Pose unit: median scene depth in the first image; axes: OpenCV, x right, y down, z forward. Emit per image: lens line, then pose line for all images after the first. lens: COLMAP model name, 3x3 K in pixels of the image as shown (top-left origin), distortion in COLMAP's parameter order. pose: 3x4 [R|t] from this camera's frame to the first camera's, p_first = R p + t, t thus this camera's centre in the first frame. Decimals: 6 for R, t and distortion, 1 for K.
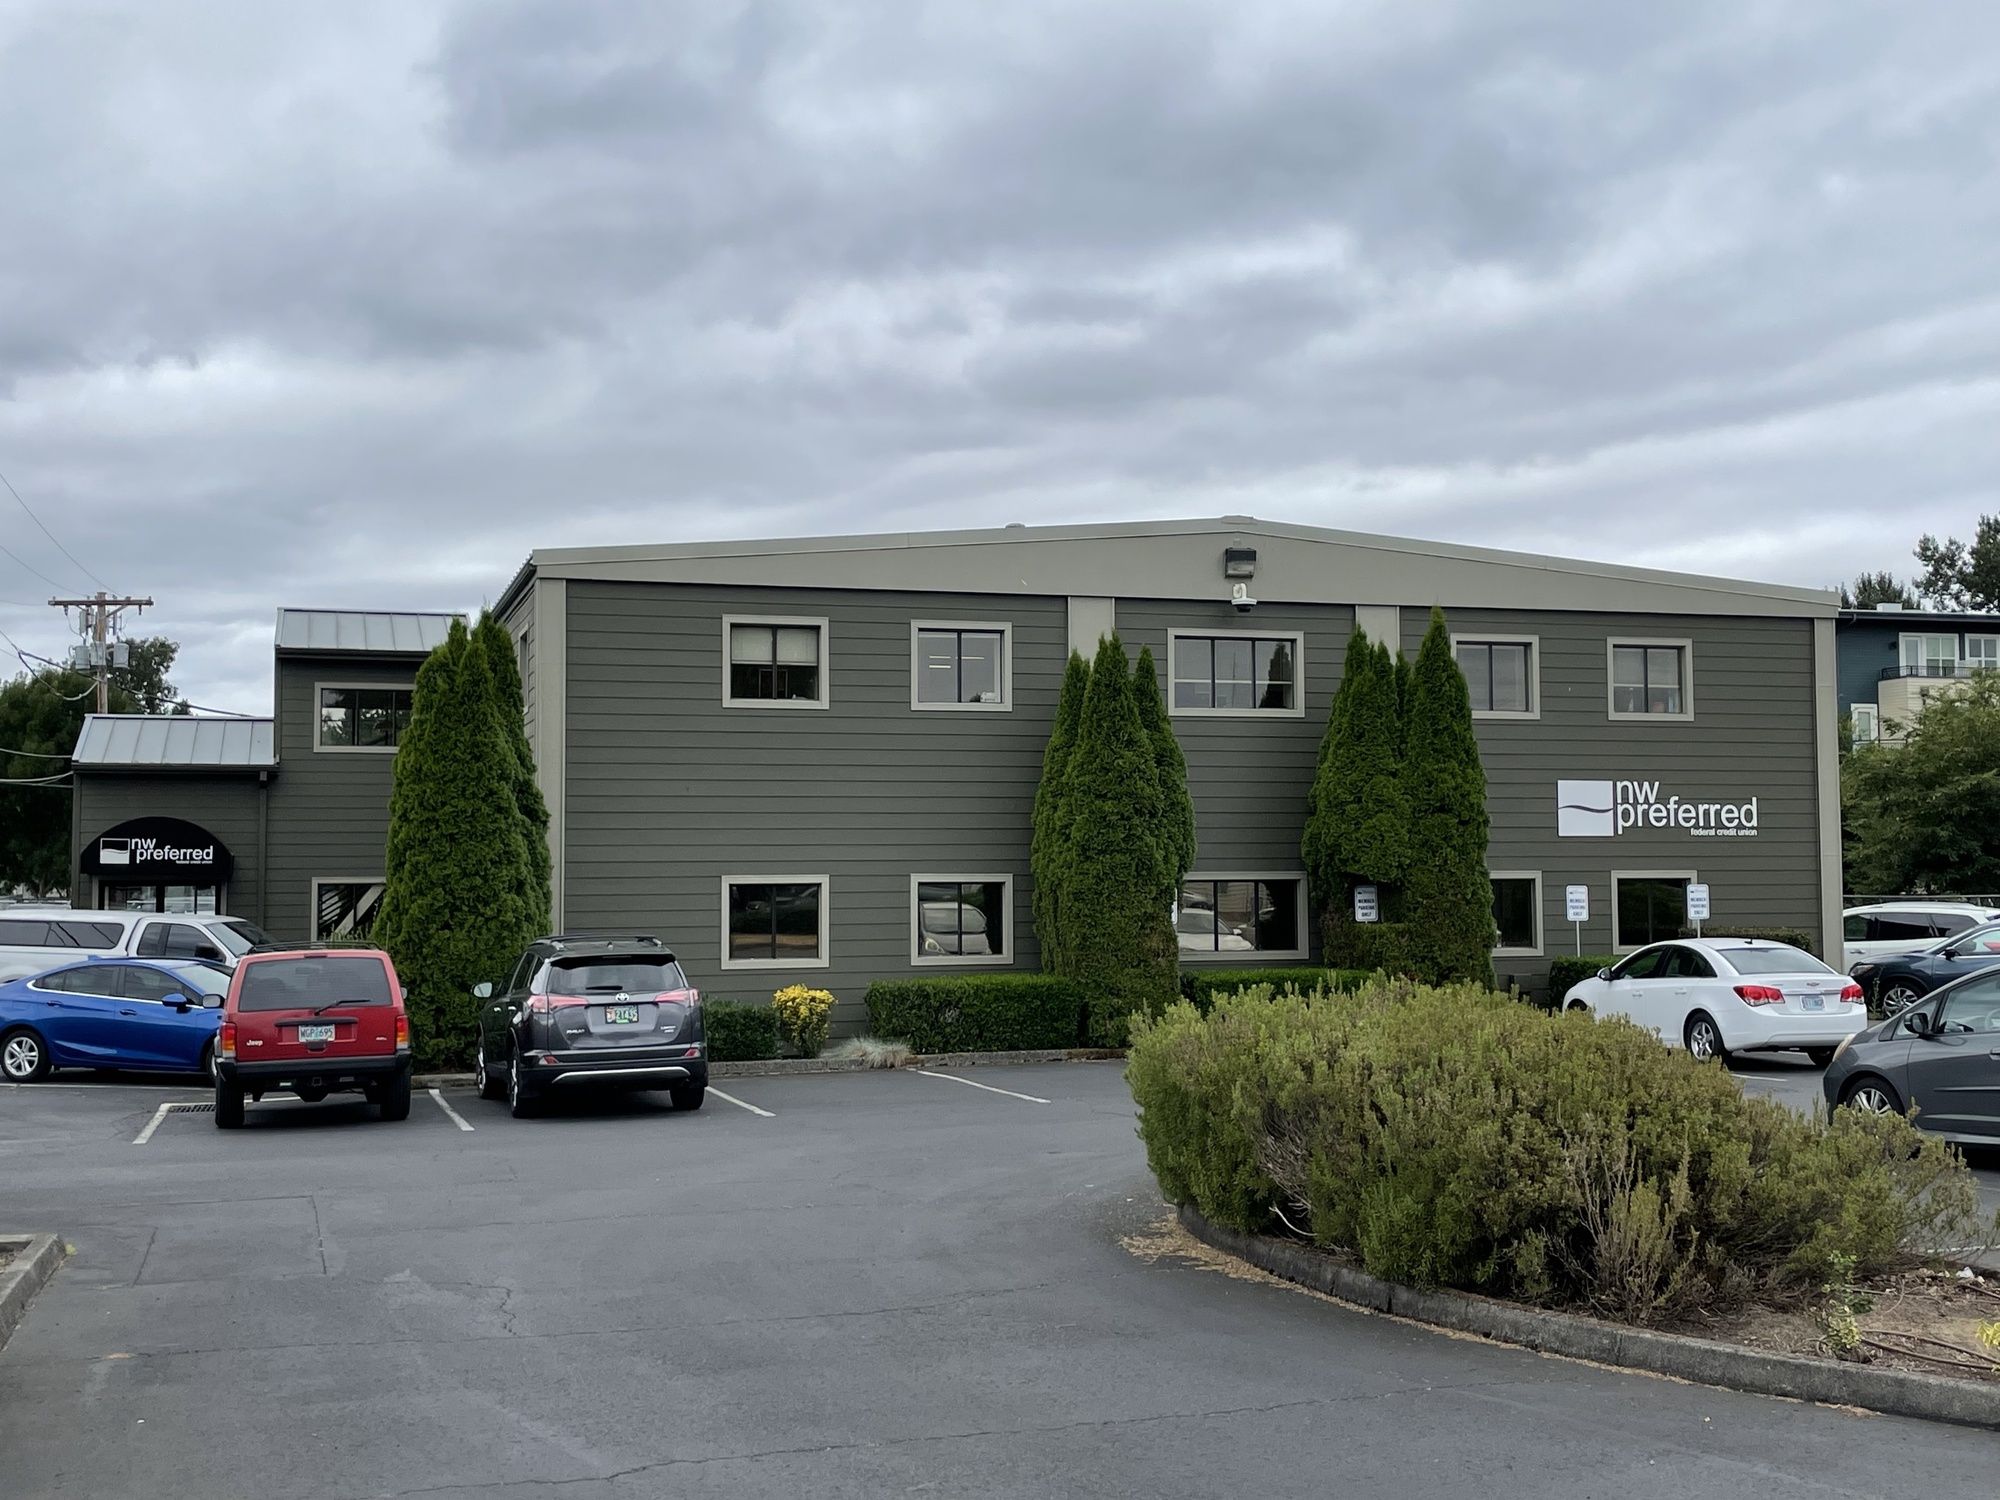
lens RADIAL K [[2263.4, 0, 1000.0], [0, 2263.4, 750.0], [0, 0, 1]] dist [0.069132, -0.025009]
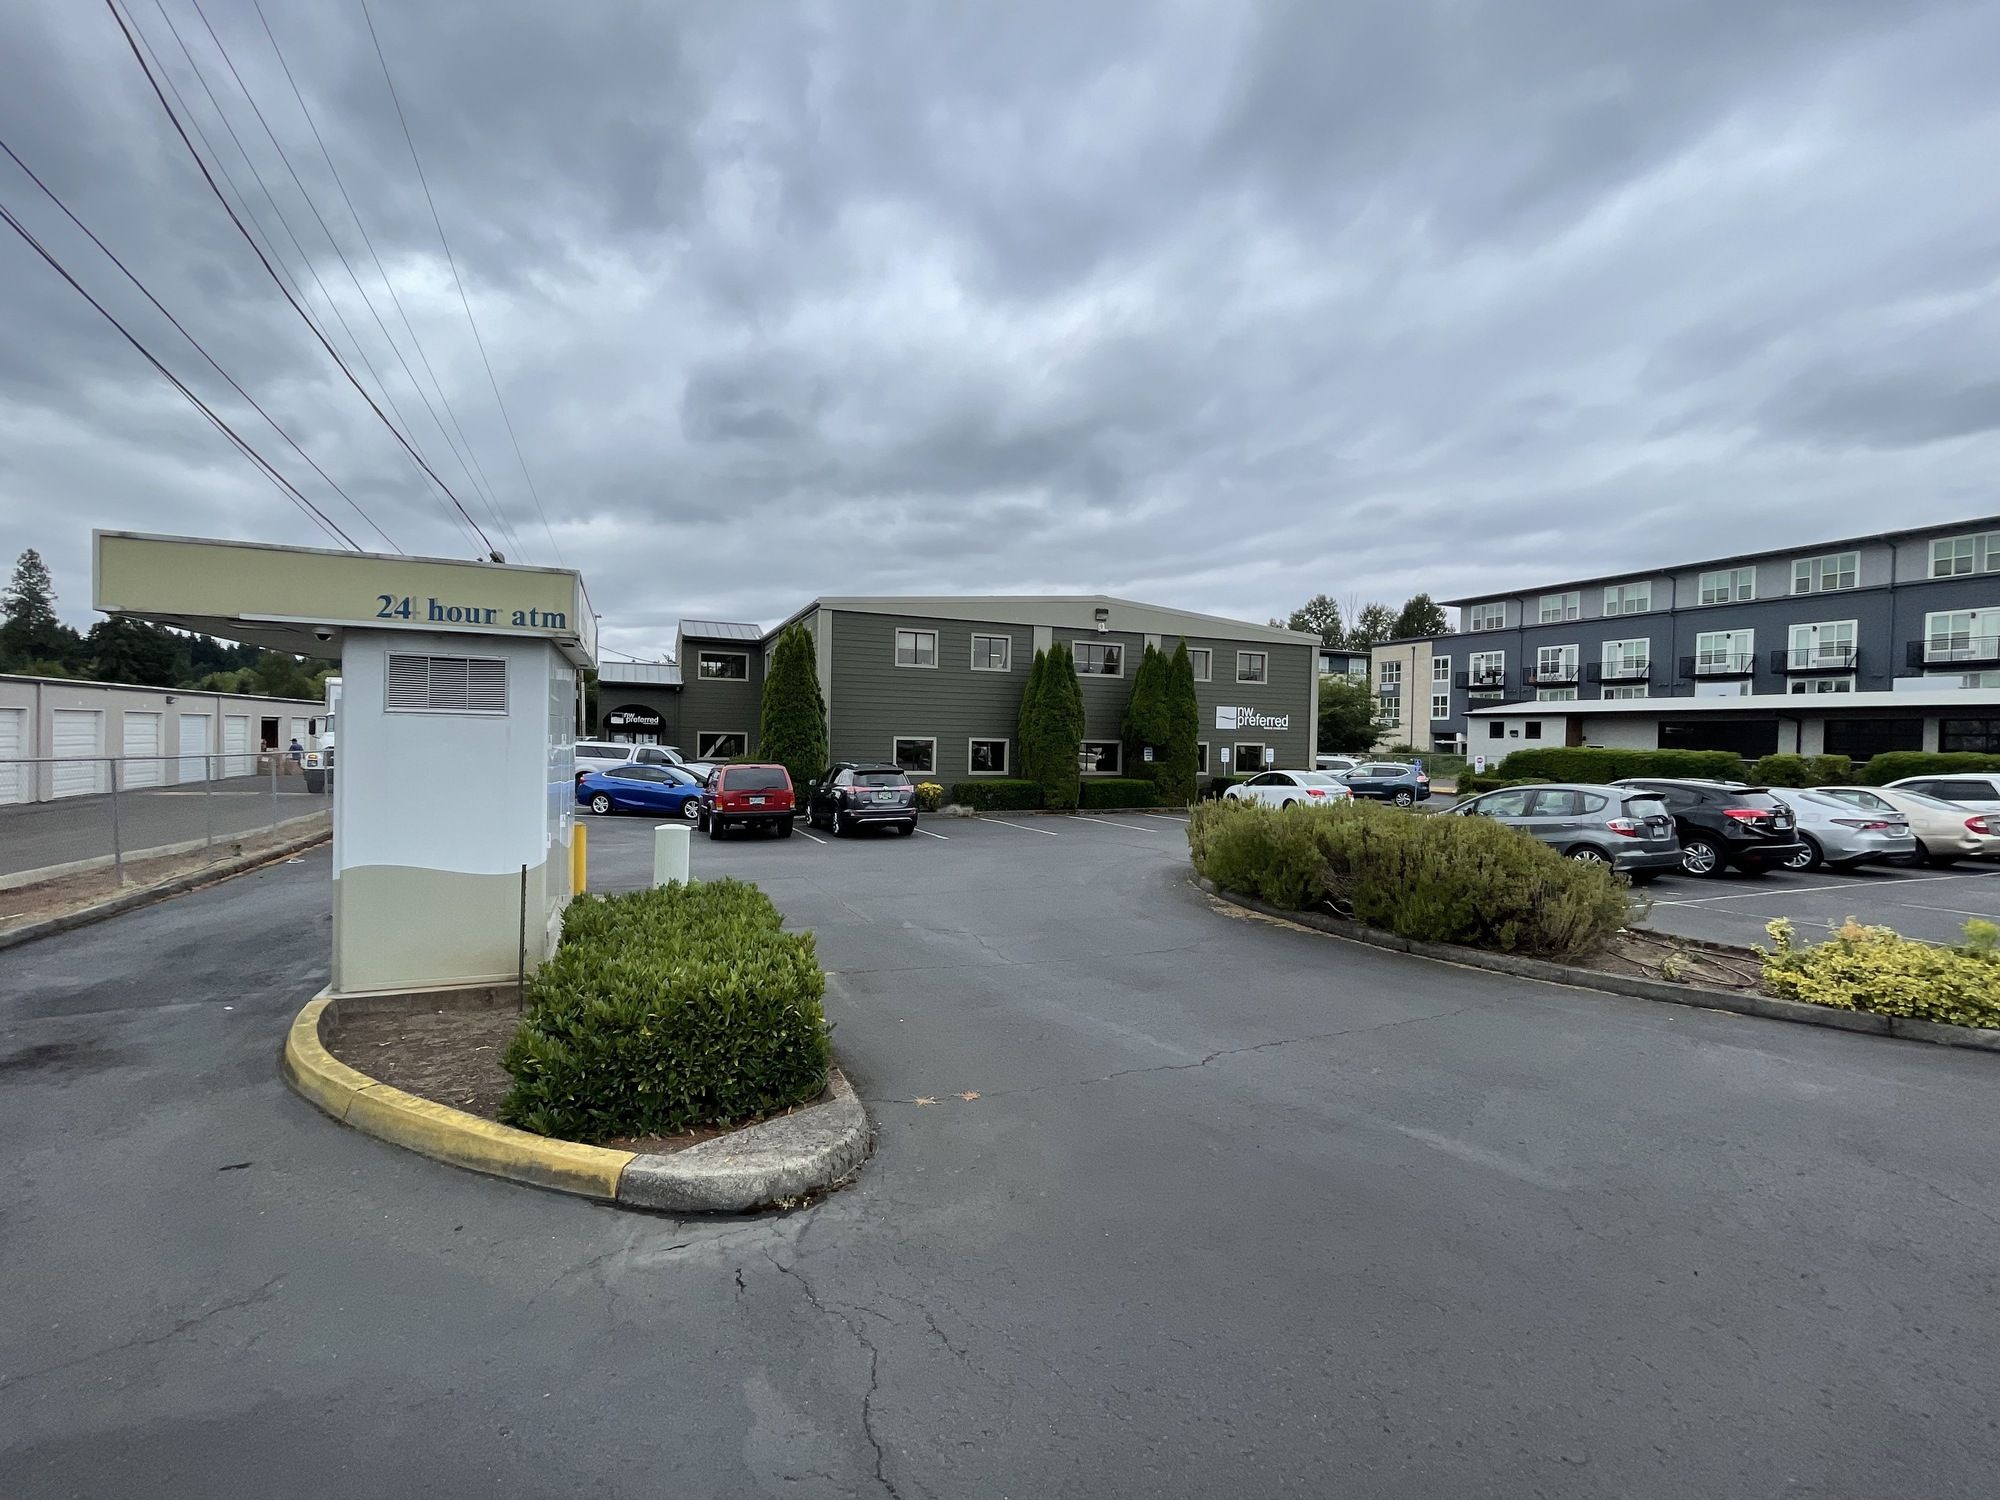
lens RADIAL K [[867.4, 0, 1000.0], [0, 867.4, 750.0], [0, 0, 1]] dist [0.001704, 0.000082]
pose [[0.995391, 0.023874, 0.092882, -0.083817], [-0.030420, 0.997104, 0.069707, 0.001834], [-0.090949, -0.072211, 0.993234, 0.060887]]
